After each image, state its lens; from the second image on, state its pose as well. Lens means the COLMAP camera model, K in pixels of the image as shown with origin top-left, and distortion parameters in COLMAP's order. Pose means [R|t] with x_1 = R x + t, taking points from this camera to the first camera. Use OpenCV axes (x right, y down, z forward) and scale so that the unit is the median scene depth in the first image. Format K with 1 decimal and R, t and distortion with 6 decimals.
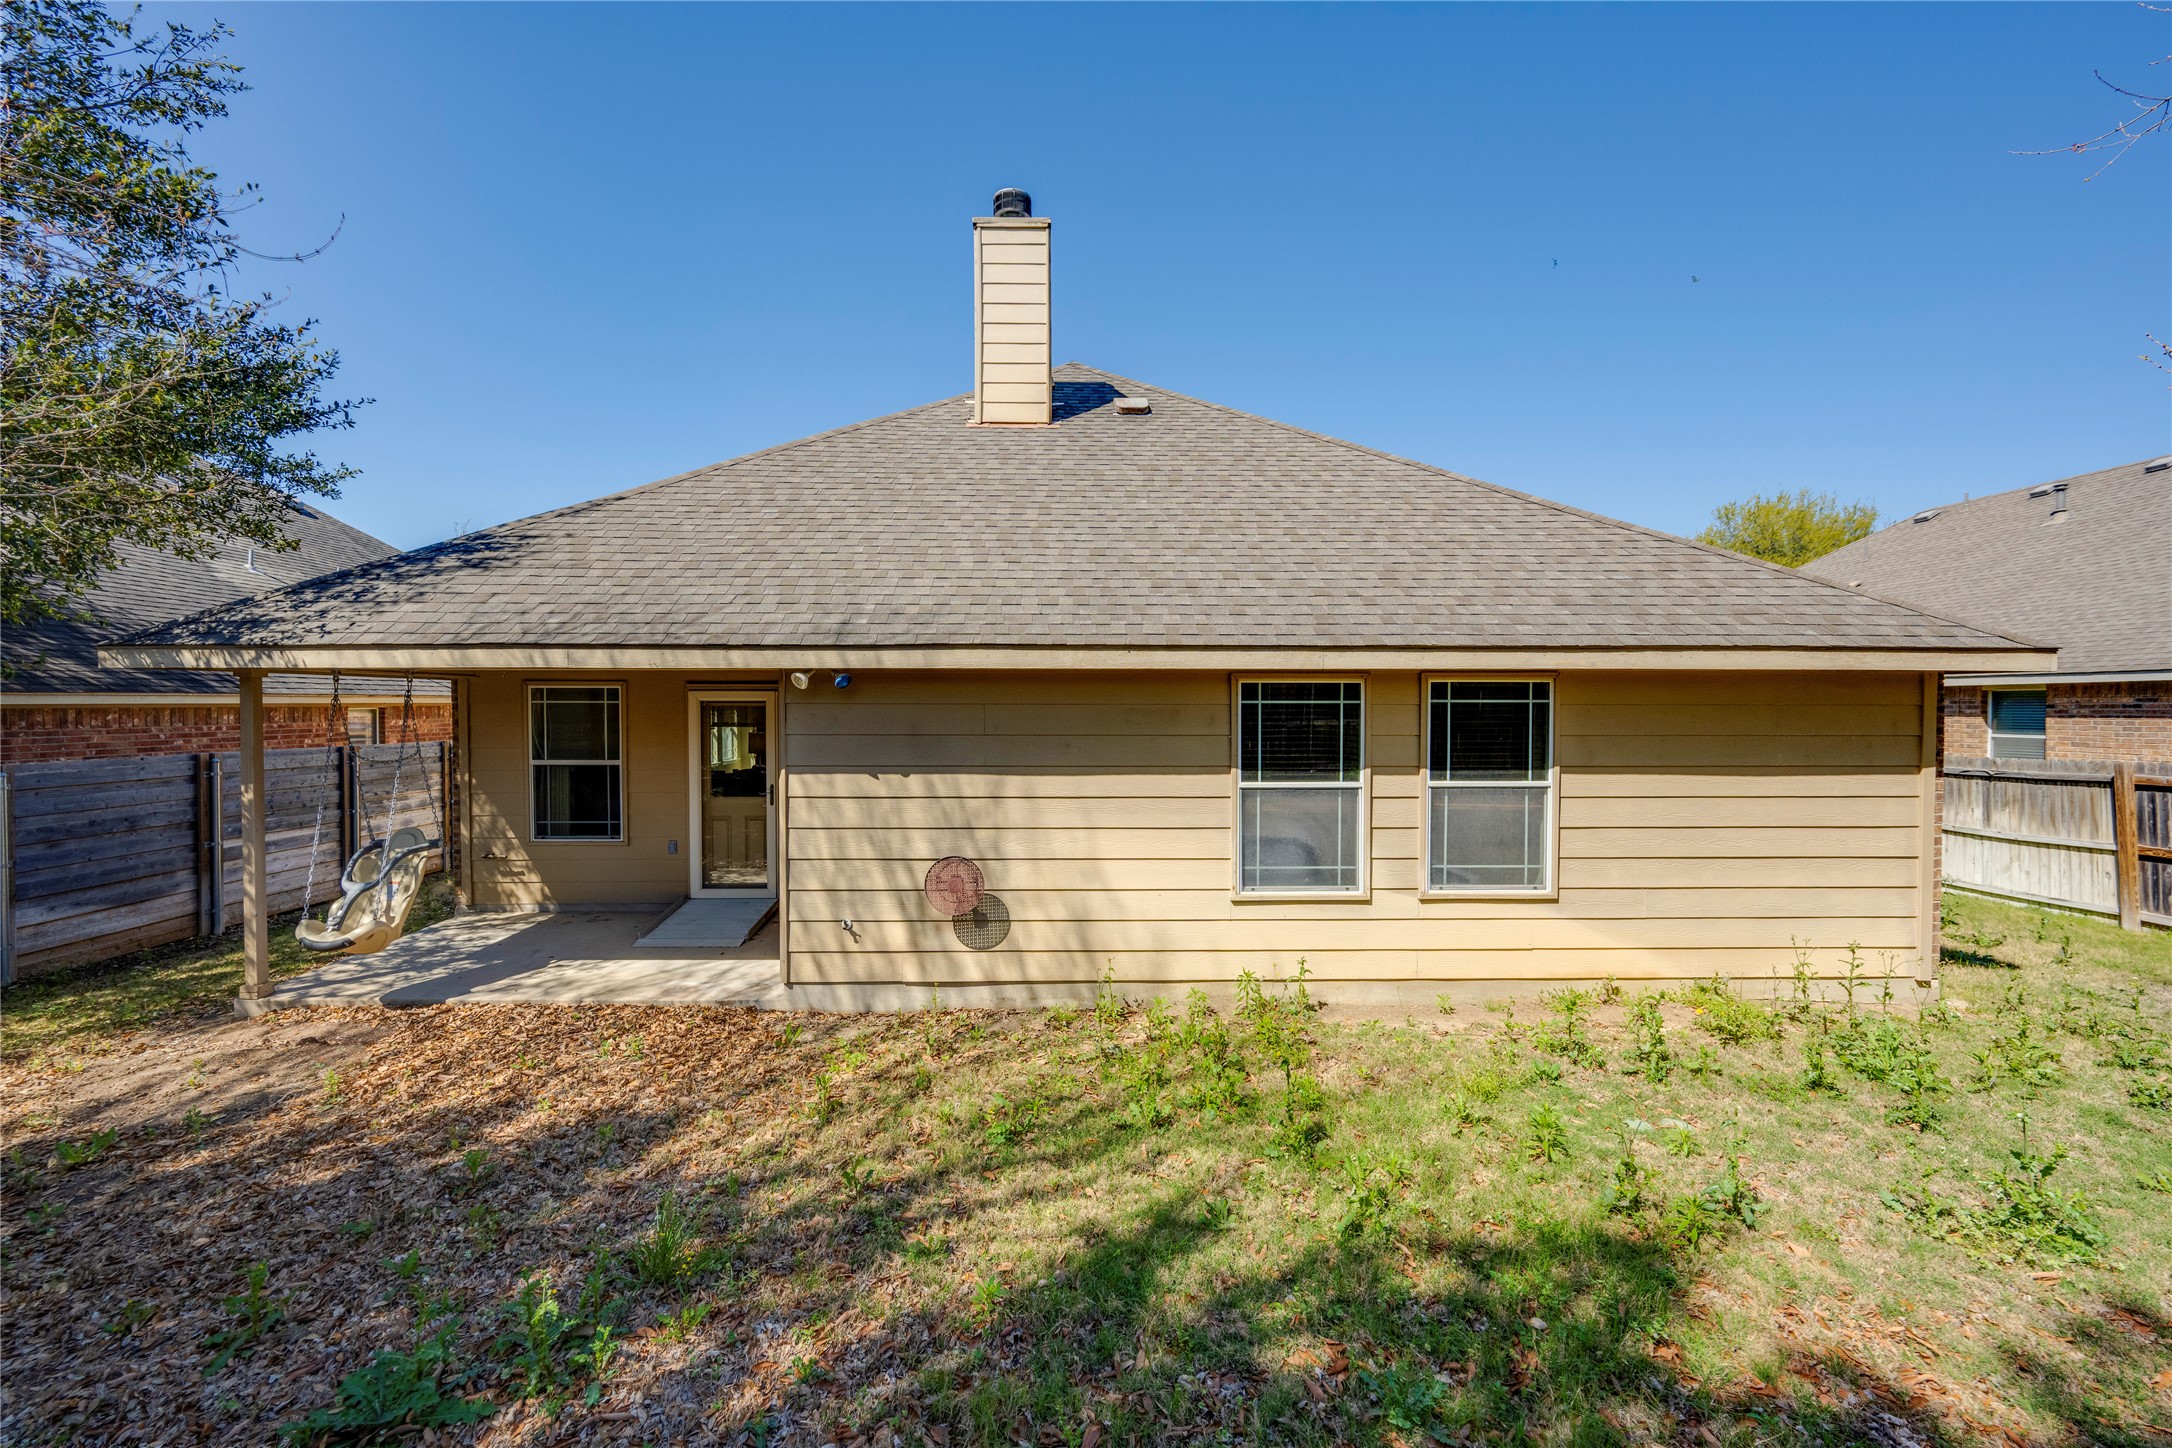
lens RADIAL K [[922.6, 0, 1080.7], [0, 922.6, 719.4], [0, 0, 1]] dist [-0.005165, -0.000521]
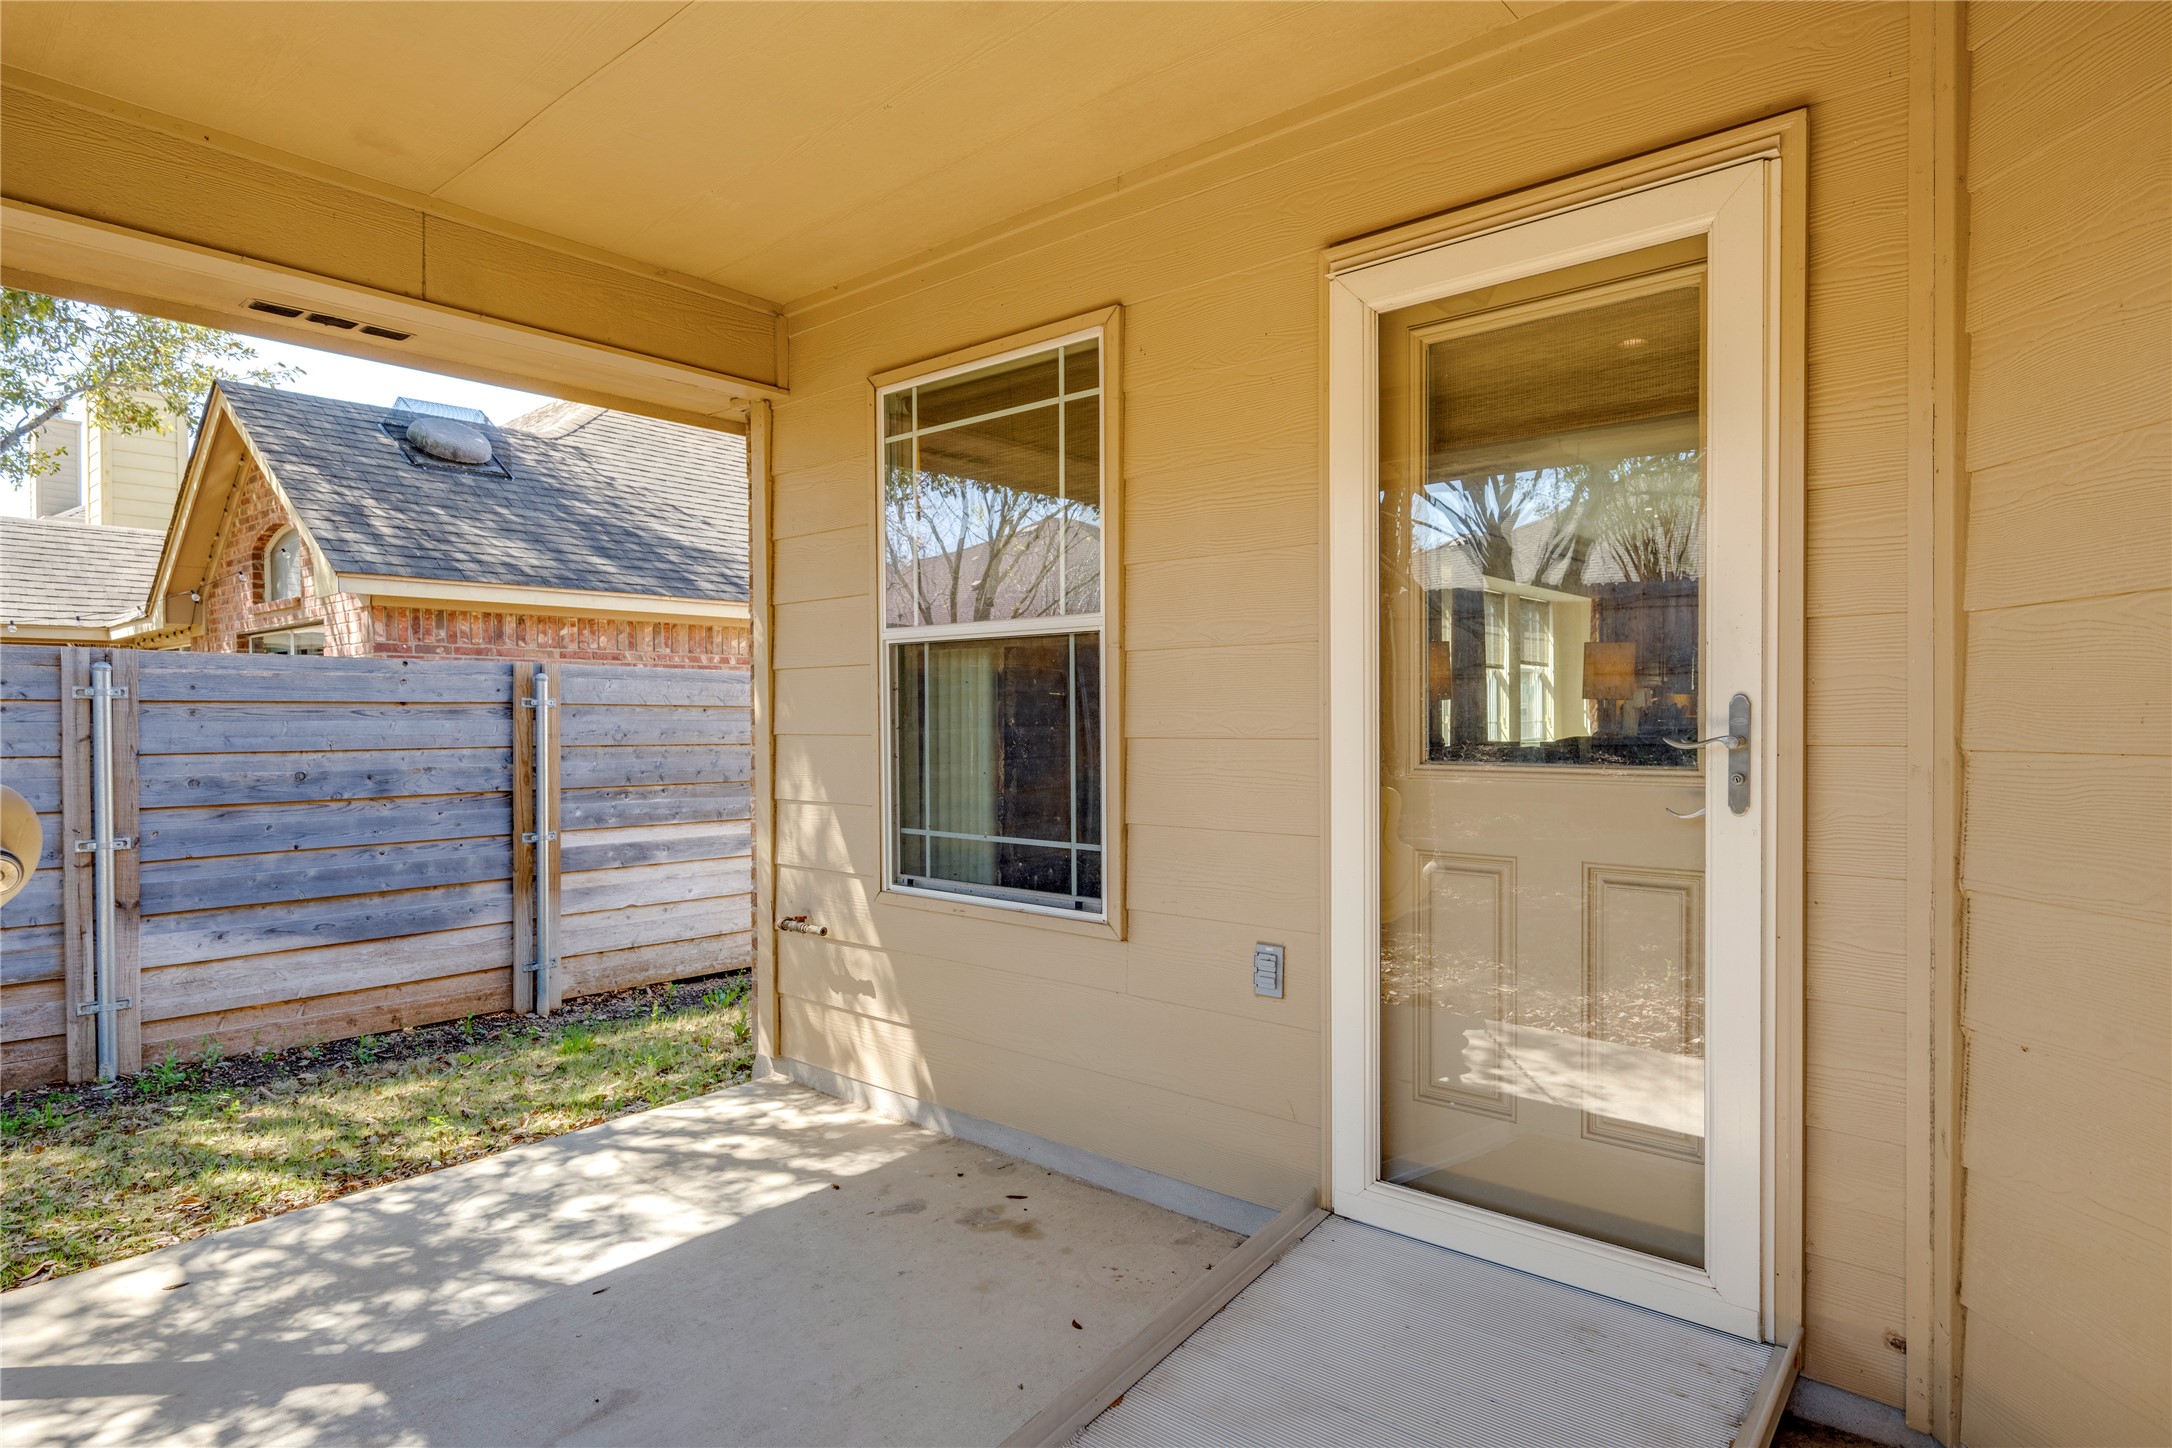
lens RADIAL K [[1196.9, 0, 1082.5], [0, 1196.9, 732.1], [0, 0, 1]] dist [-0.004136, 0.000013]
pose [[0.737948, 0.004599, -0.674842, -0.275242], [-0.010236, 0.999938, -0.004378, 0.080037], [0.674780, 0.010138, 0.737949, 0.745116]]
